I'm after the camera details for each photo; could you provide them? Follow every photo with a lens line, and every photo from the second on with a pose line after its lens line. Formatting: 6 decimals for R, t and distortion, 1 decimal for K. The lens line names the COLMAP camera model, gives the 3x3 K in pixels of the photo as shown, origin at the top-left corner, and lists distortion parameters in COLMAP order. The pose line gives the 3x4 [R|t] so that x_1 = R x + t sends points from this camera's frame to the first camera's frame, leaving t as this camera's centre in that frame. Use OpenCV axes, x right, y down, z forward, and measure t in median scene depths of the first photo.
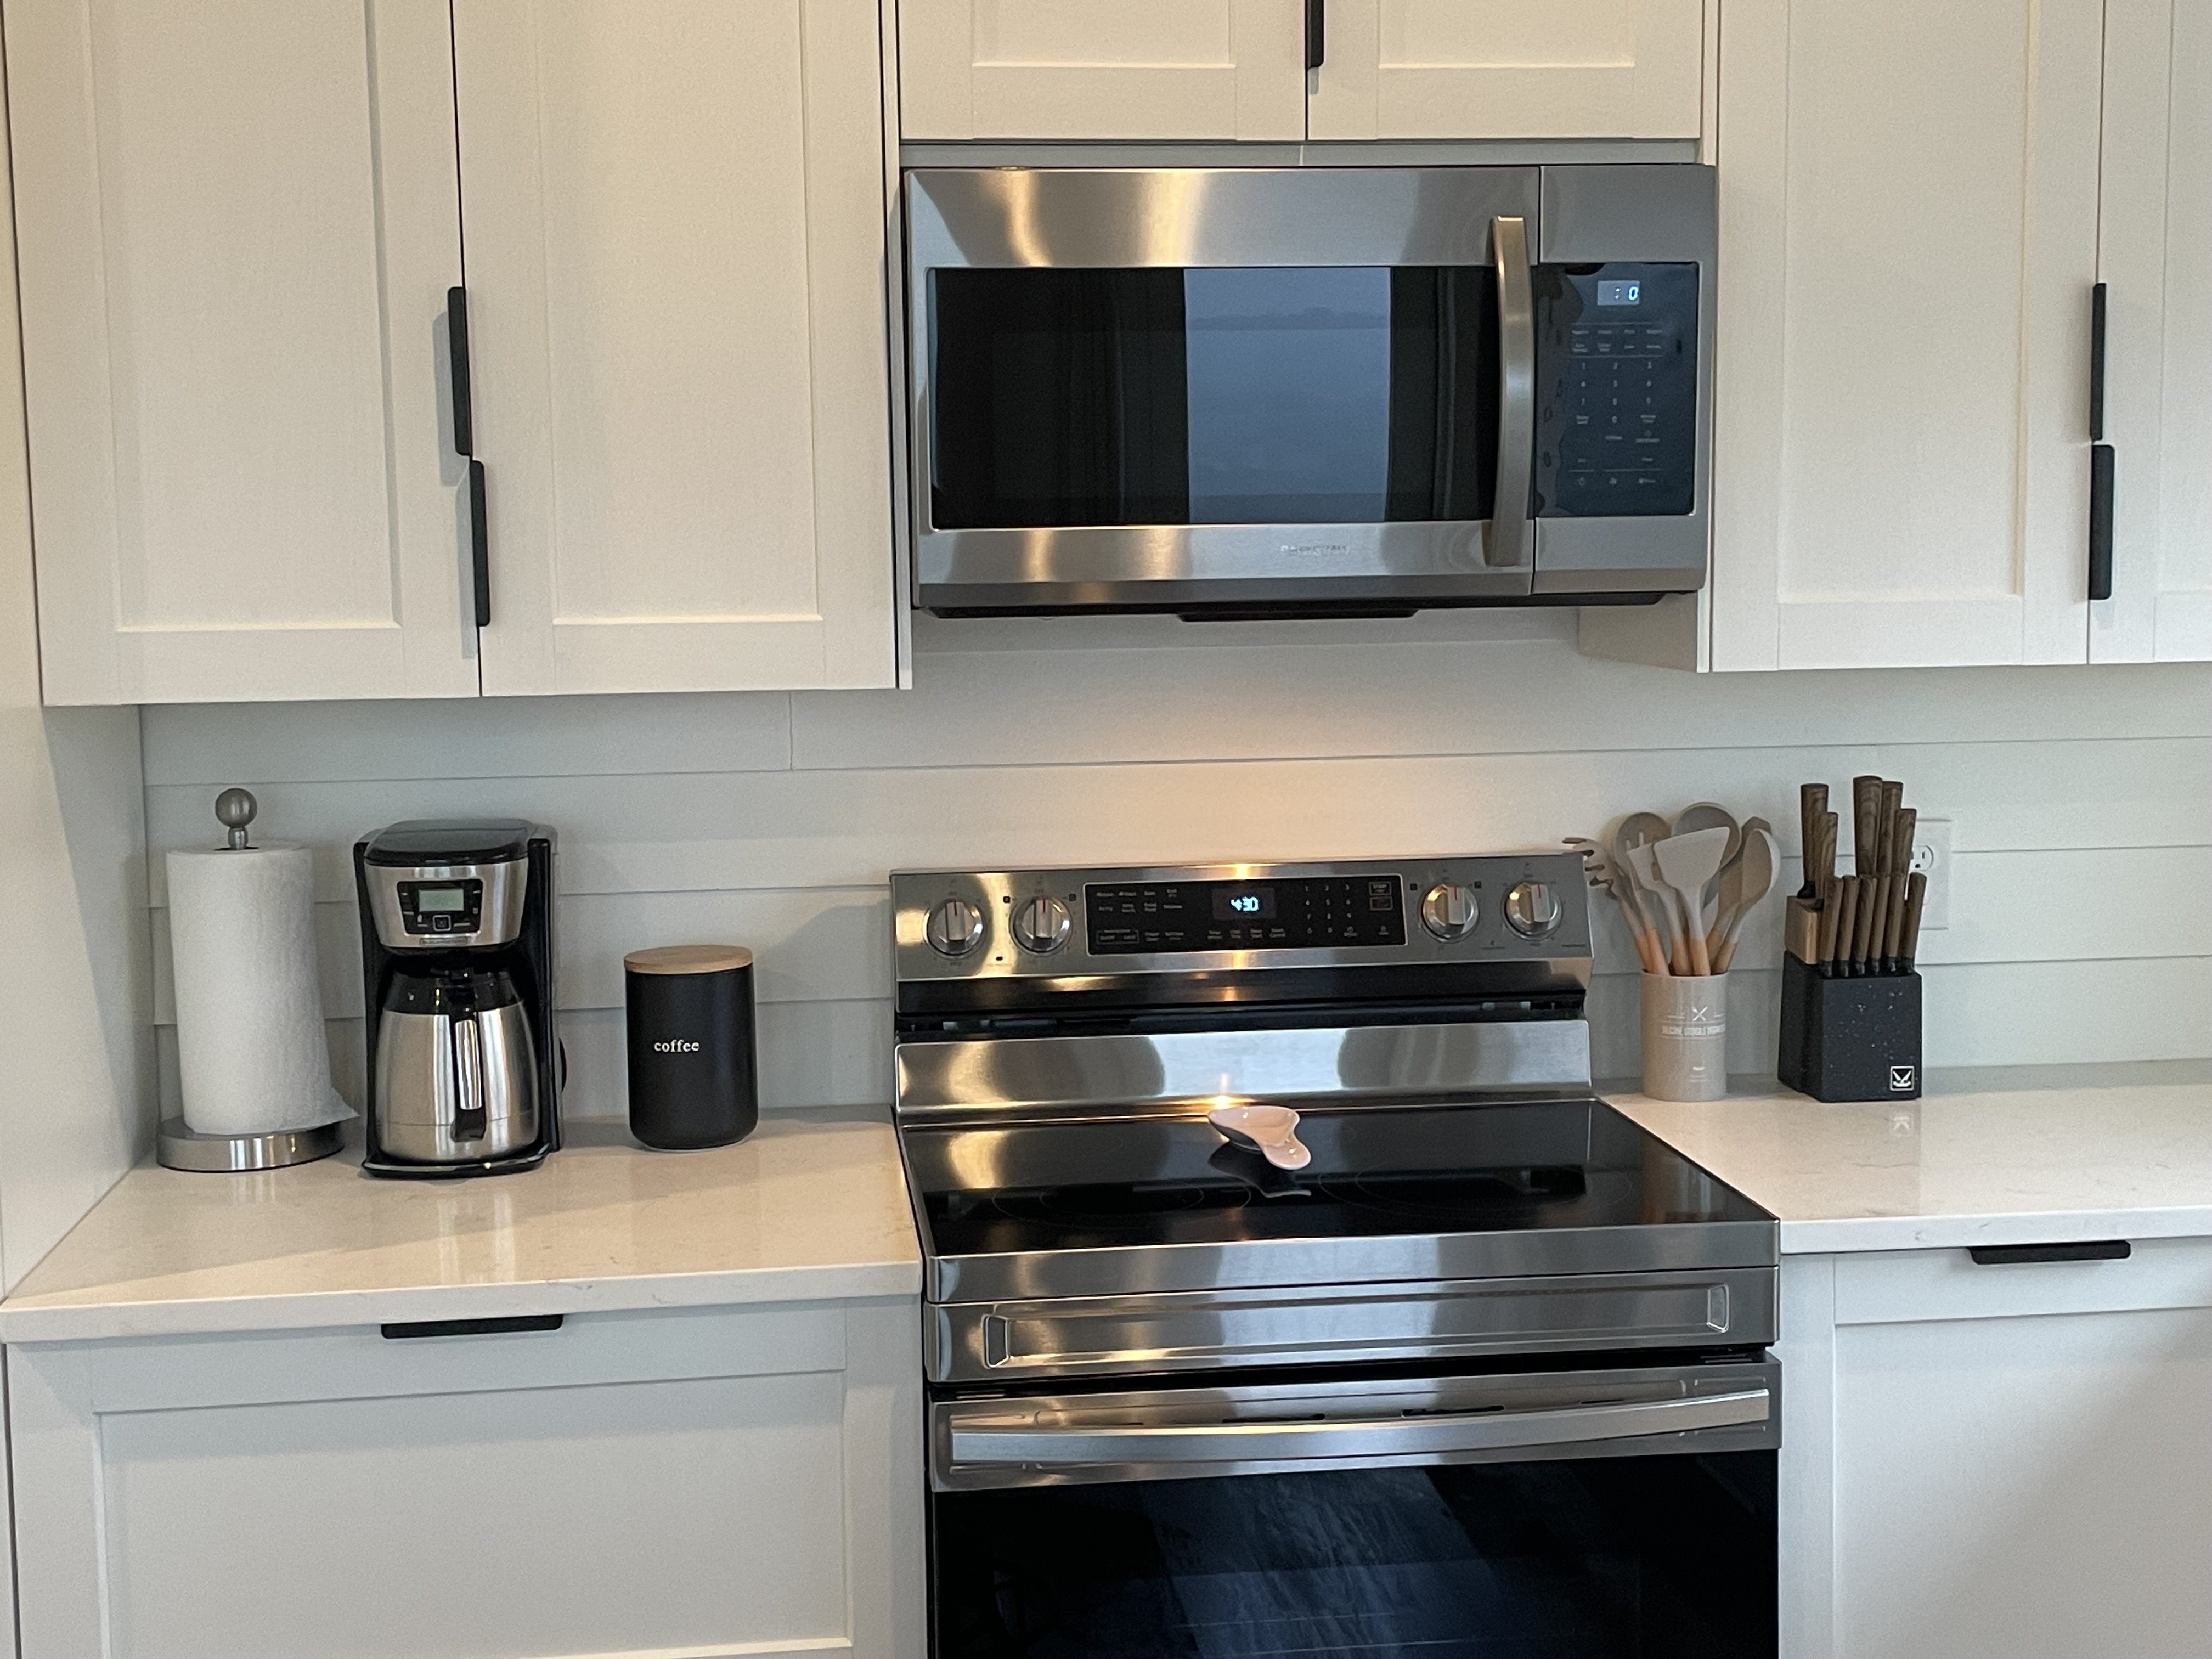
lens RADIAL K [[2760.2, 0, 1122.5], [0, 2760.2, 814.6], [0, 0, 1]] dist [0.079260, 0.000000]
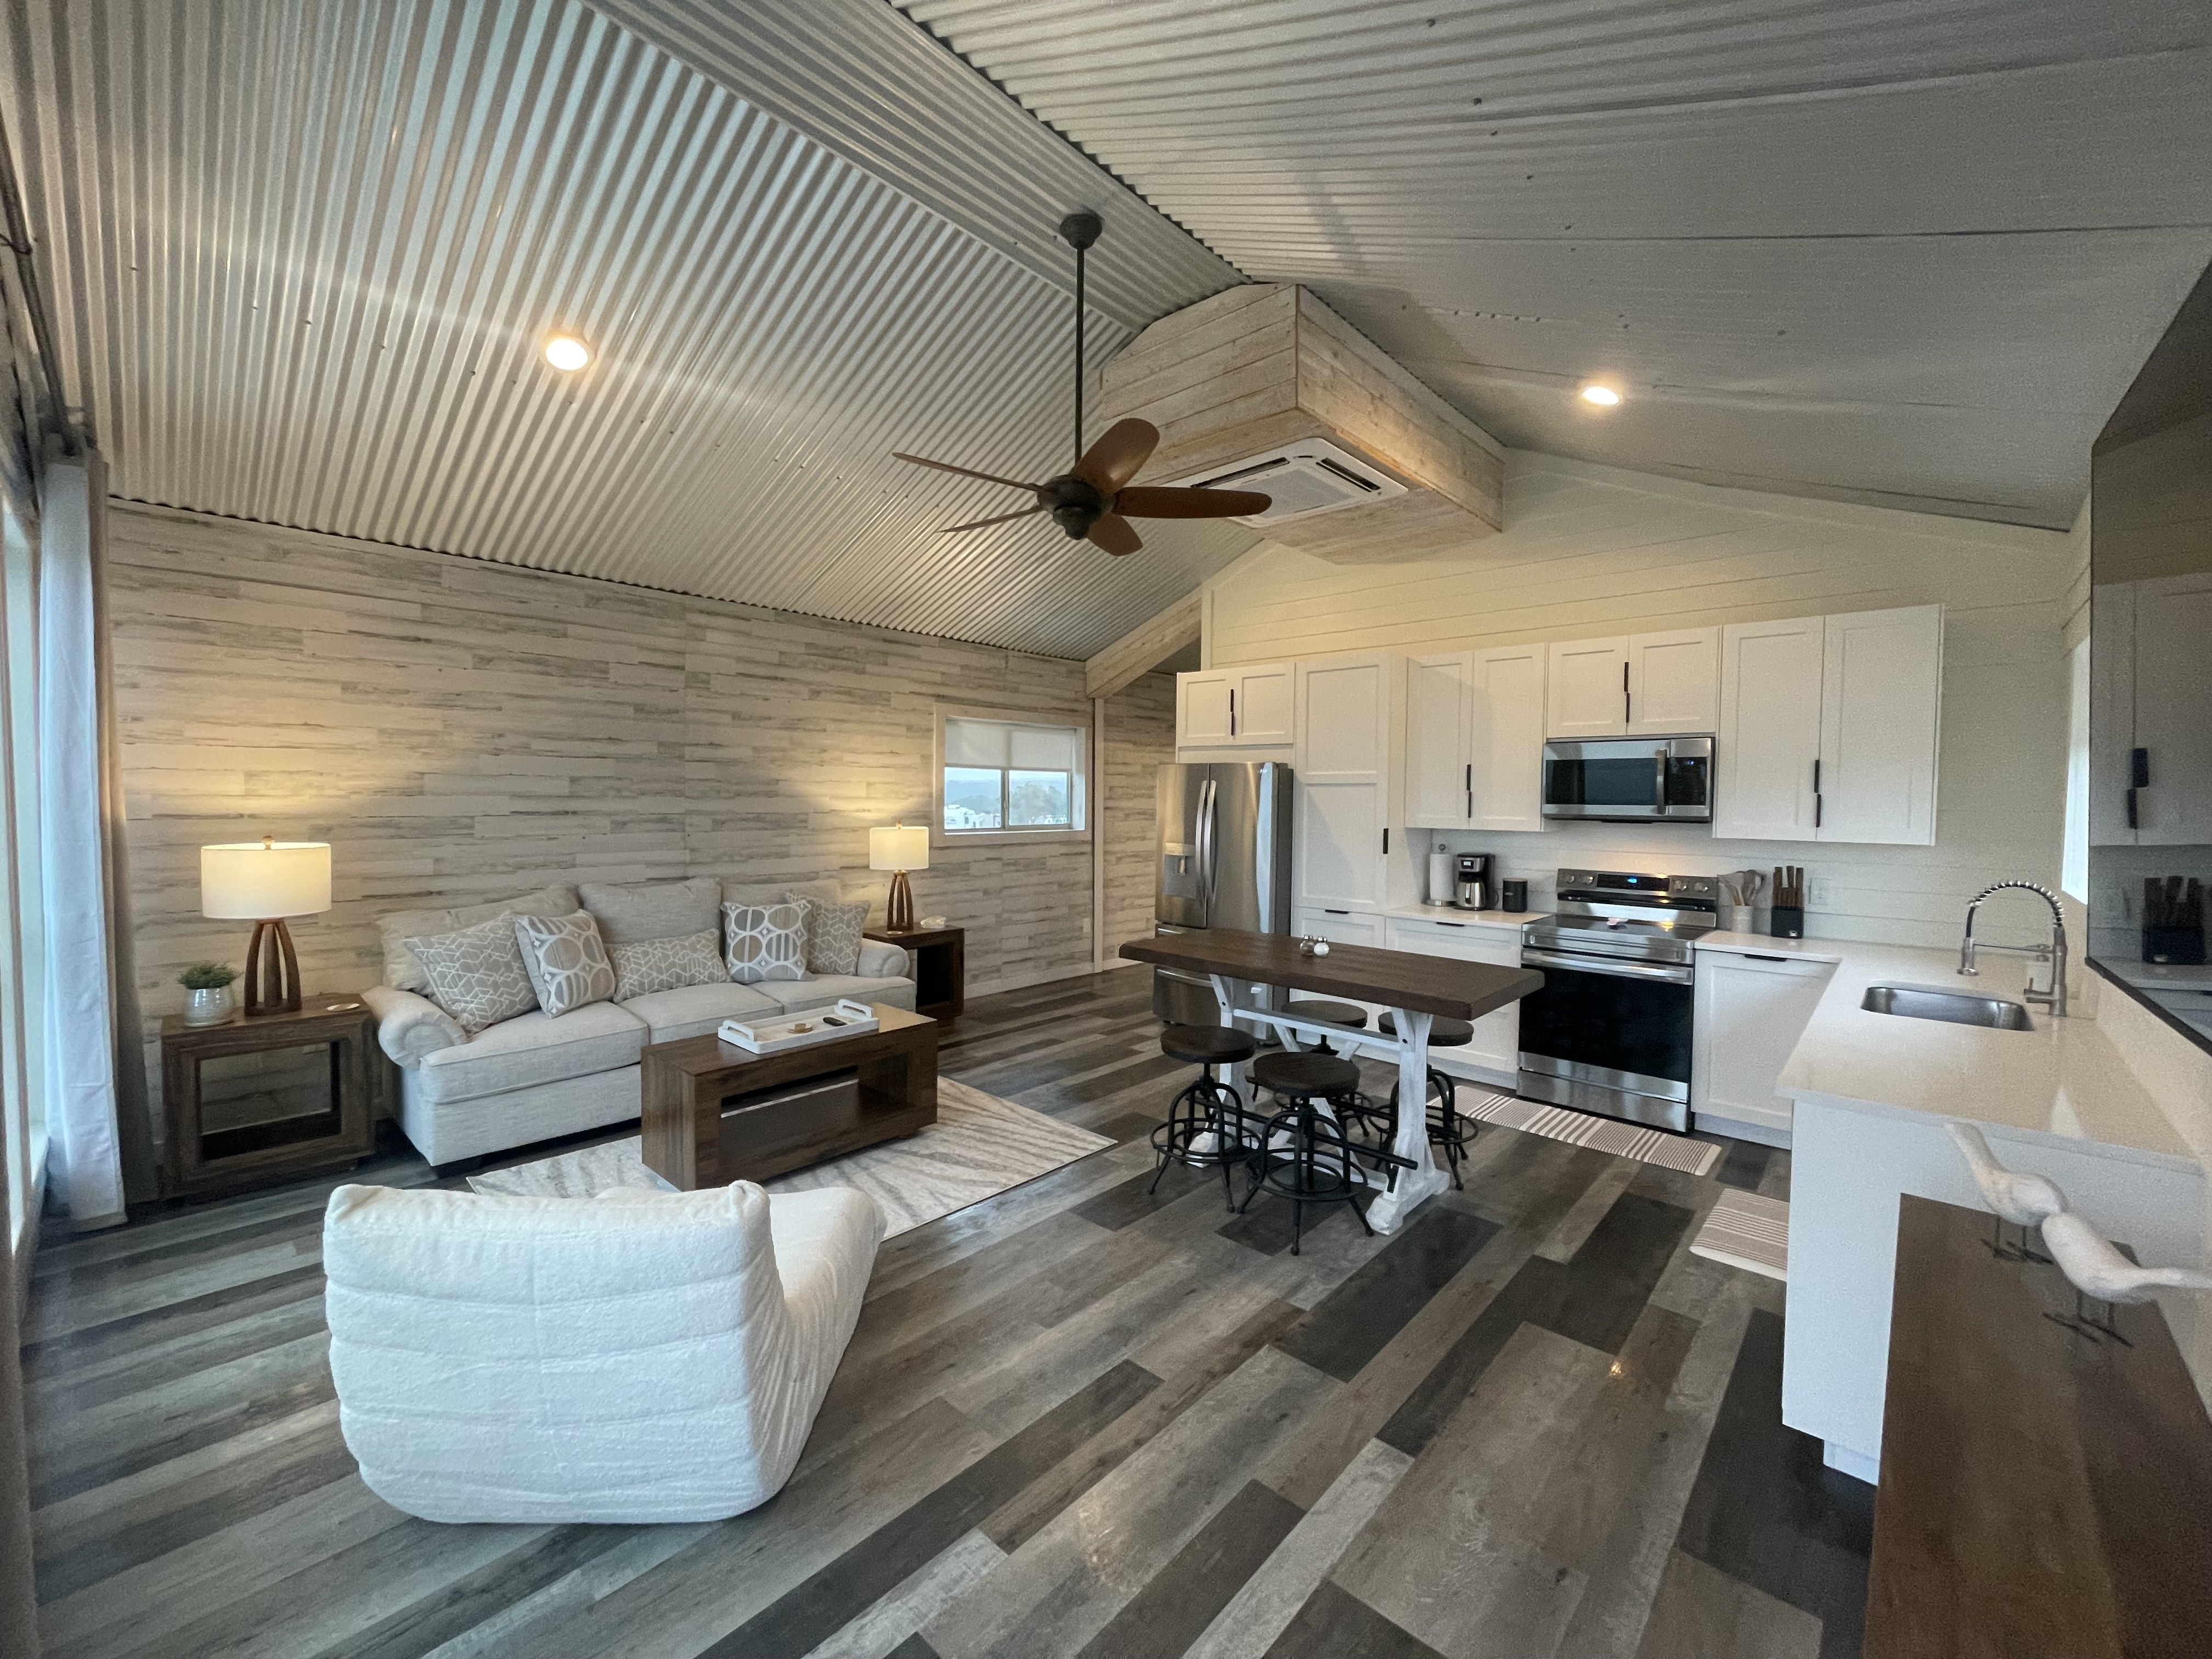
lens RADIAL K [[890.7, 0, 1107.9], [0, 890.7, 825.4], [0, 0, 1]] dist [-0.011711, 0.000632]
pose [[0.647979, 0.045981, -0.760269, 0.702342], [-0.100678, 0.994588, -0.025655, 0.076154], [0.754975, 0.093166, 0.649102, -0.840551]]
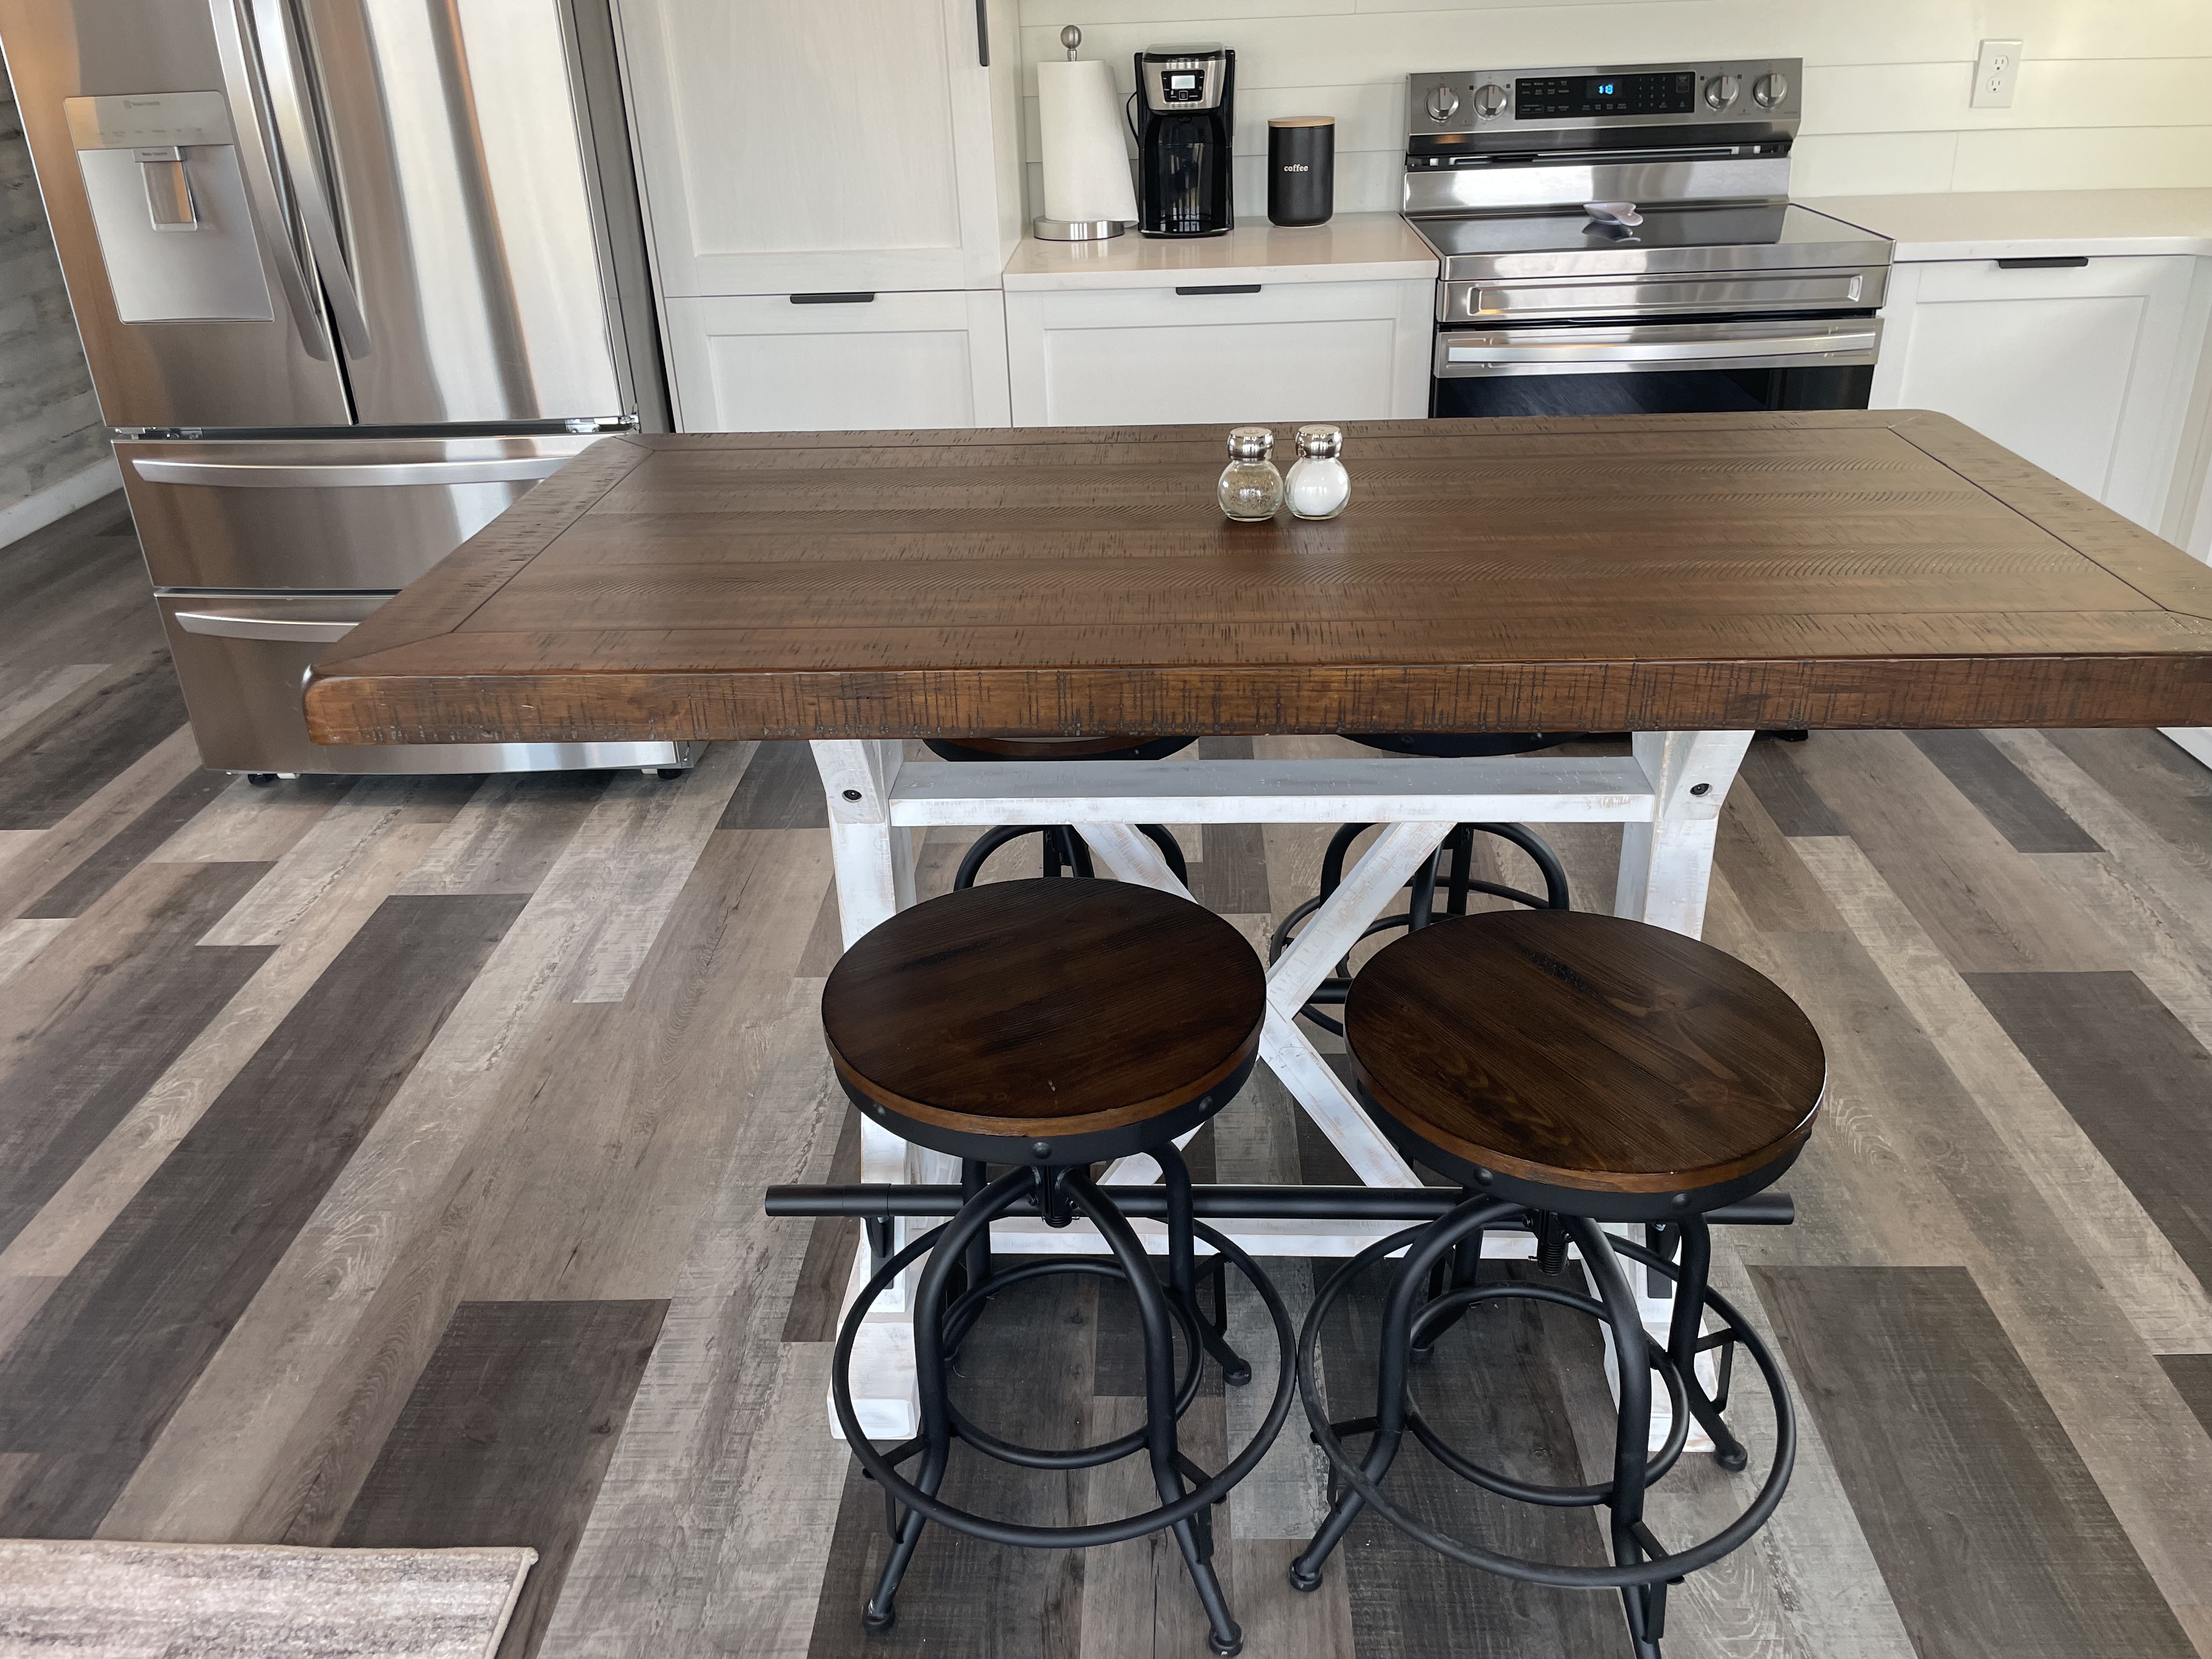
lens RADIAL K [[1670.3, 0, 1109.7], [0, 1670.3, 834.7], [0, 0, 1]] dist [0.083723, -0.110256]
pose [[0.986308, 0.053014, -0.156158, -0.082662], [0.005041, 0.936785, 0.349870, 0.108006], [0.164834, -0.345867, 0.923691, -0.272510]]
